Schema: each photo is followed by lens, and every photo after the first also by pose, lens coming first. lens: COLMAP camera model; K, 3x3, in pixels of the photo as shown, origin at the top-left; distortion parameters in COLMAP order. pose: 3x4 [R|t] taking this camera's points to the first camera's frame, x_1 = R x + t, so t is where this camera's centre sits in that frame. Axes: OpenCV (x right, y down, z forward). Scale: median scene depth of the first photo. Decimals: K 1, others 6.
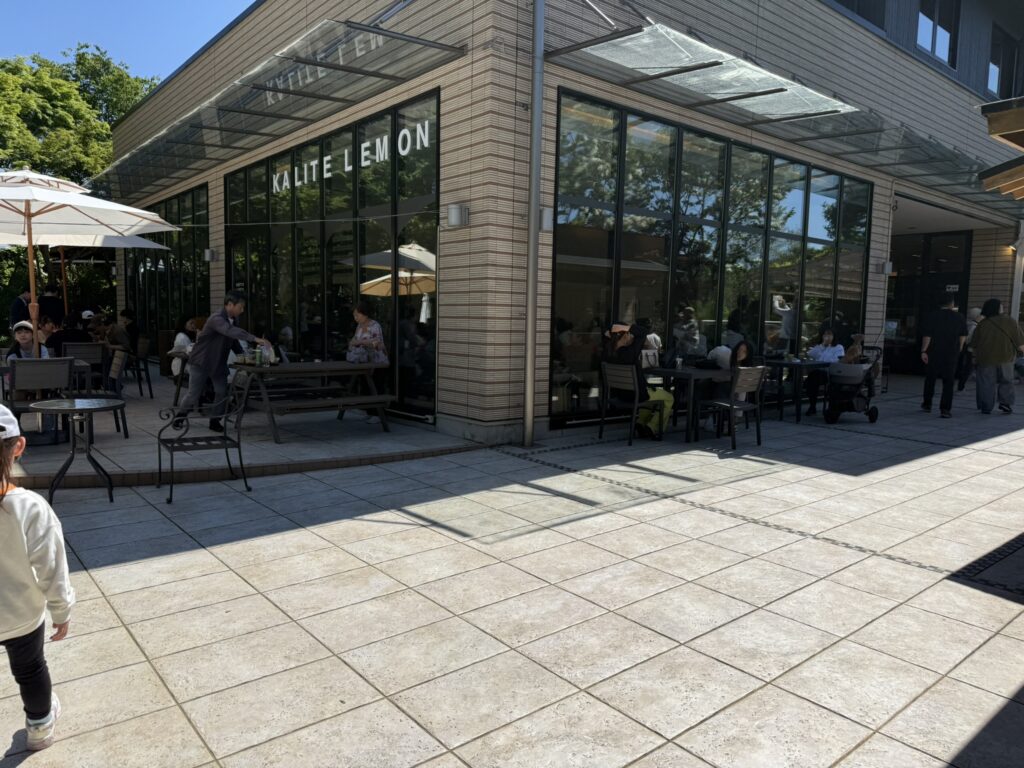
lens RADIAL K [[726.4, 0, 512.4], [0, 726.4, 384.0], [0, 0, 1]] dist [0.000849, 0.005143]
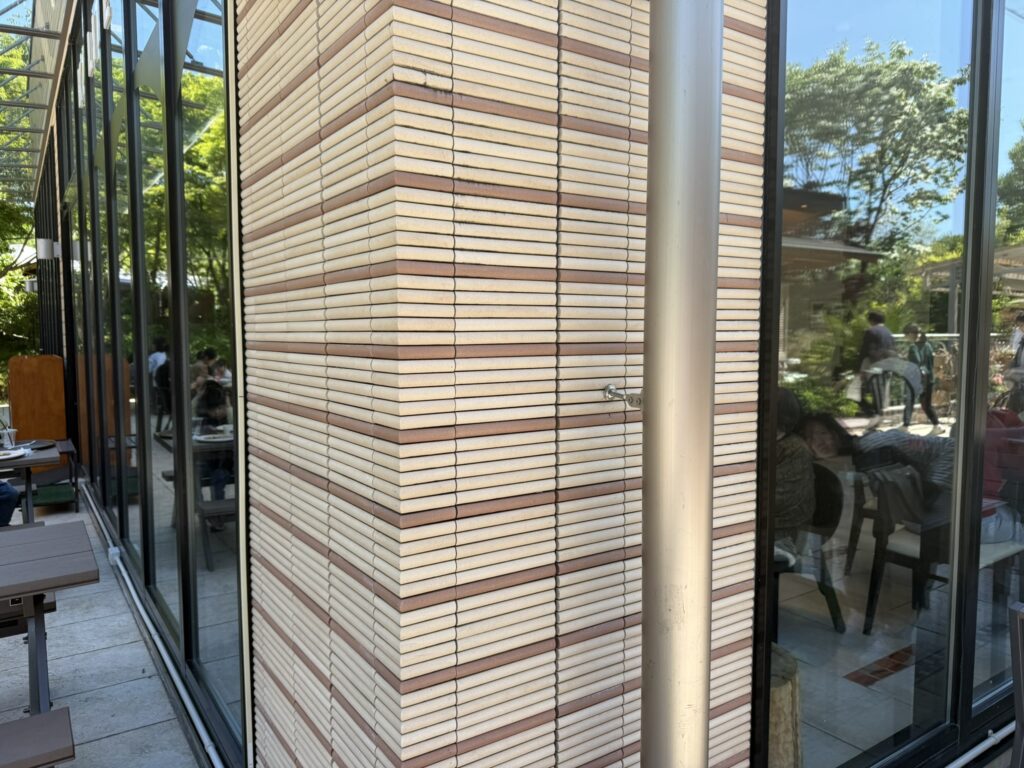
lens RADIAL K [[726.4, 0, 510.6], [0, 726.4, 383.4], [0, 0, 1]] dist [0.000849, 0.005143]
pose [[0.994537, -0.014608, -0.103361, 0.005431], [0.011837, 0.999555, -0.027380, -0.095776], [0.103715, 0.026007, 0.994267, 0.830393]]
